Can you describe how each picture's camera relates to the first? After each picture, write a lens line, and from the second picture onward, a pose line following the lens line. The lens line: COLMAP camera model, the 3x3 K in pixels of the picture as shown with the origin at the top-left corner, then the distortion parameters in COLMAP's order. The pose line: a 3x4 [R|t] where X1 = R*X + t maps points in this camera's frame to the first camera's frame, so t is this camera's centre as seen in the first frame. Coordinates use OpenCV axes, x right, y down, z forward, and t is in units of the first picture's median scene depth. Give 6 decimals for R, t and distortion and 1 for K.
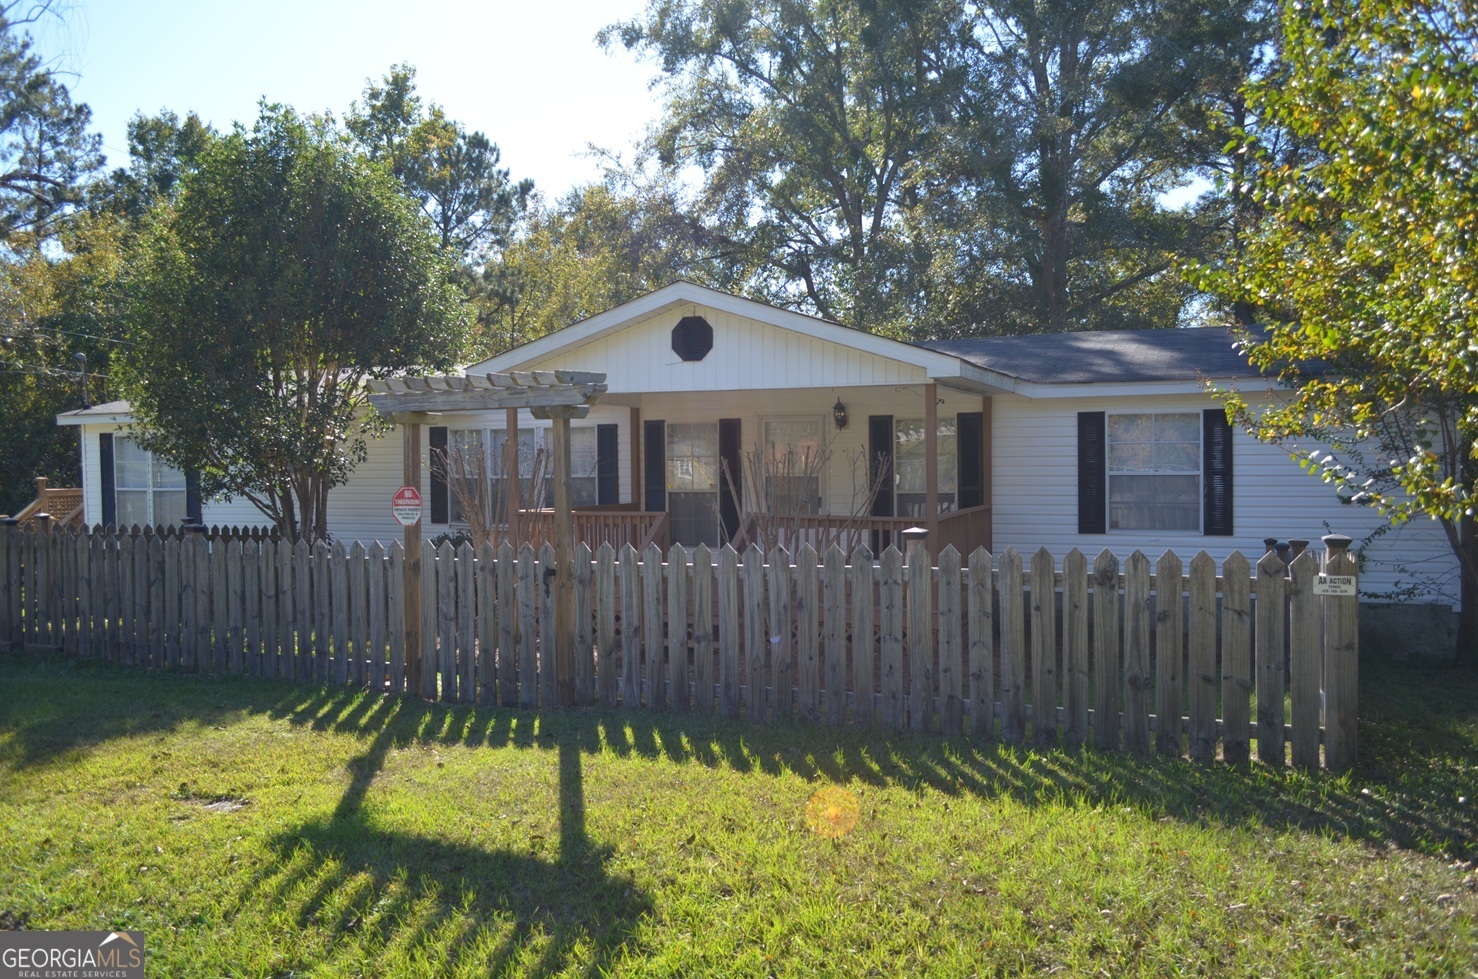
lens RADIAL K [[1182.3, 0, 738.0], [0, 1182.3, 491.0], [0, 0, 1]] dist [0.008325, 0.003210]
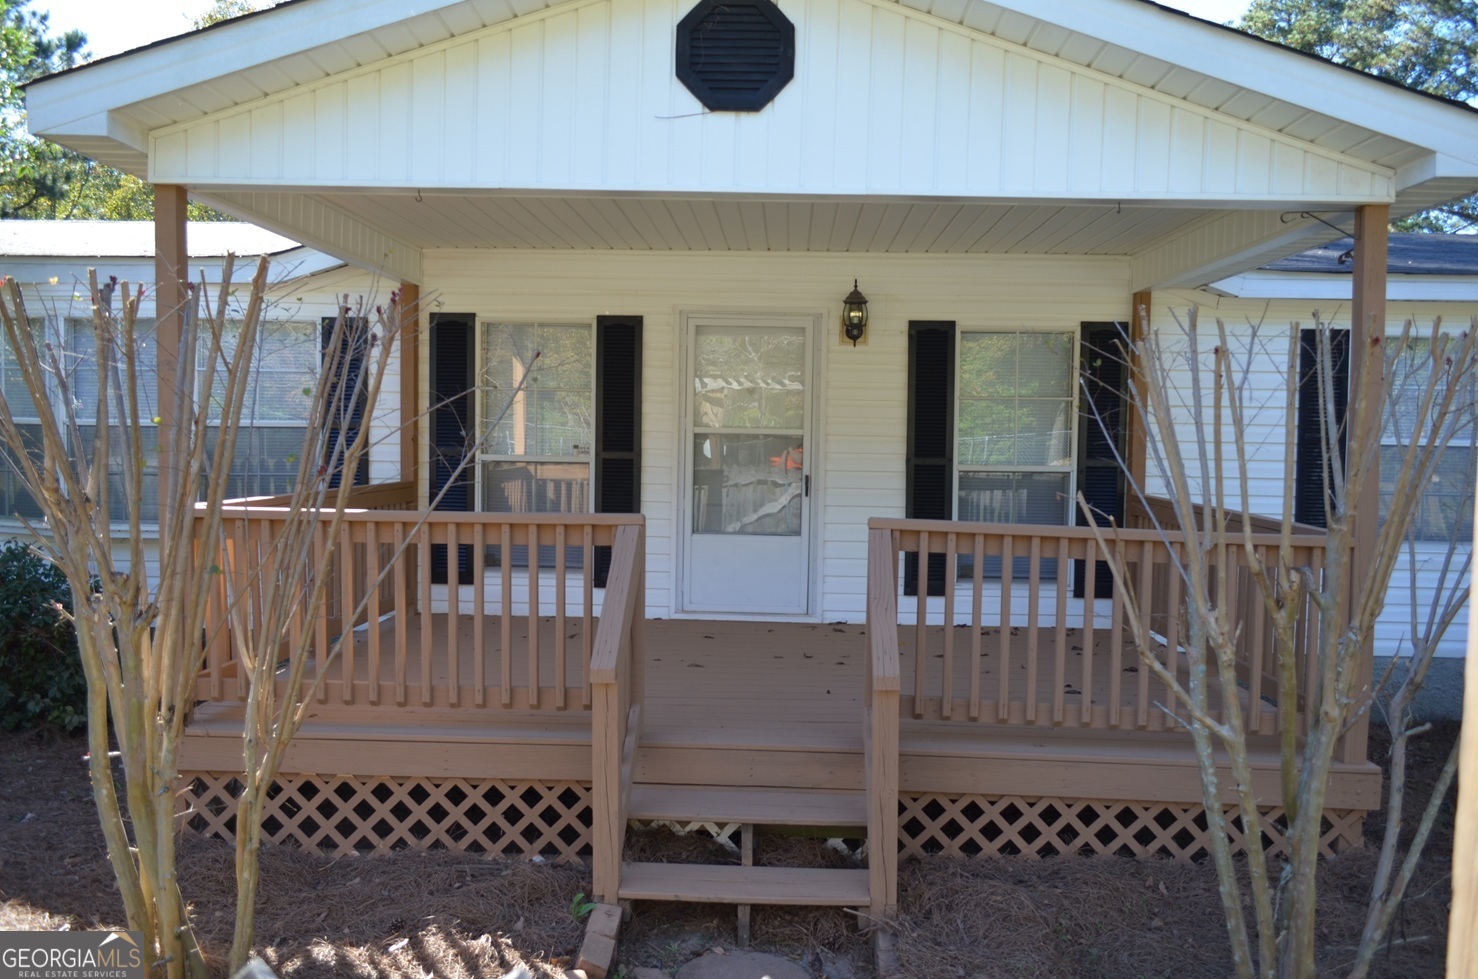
lens RADIAL K [[1182.3, 0, 741.1], [0, 1182.3, 489.0], [0, 0, 1]] dist [0.008325, 0.003210]
pose [[0.940507, 0.006873, 0.339704, -0.128869], [-0.015920, 0.999589, 0.023851, -0.000942], [-0.339401, -0.027840, 0.940230, 0.519385]]
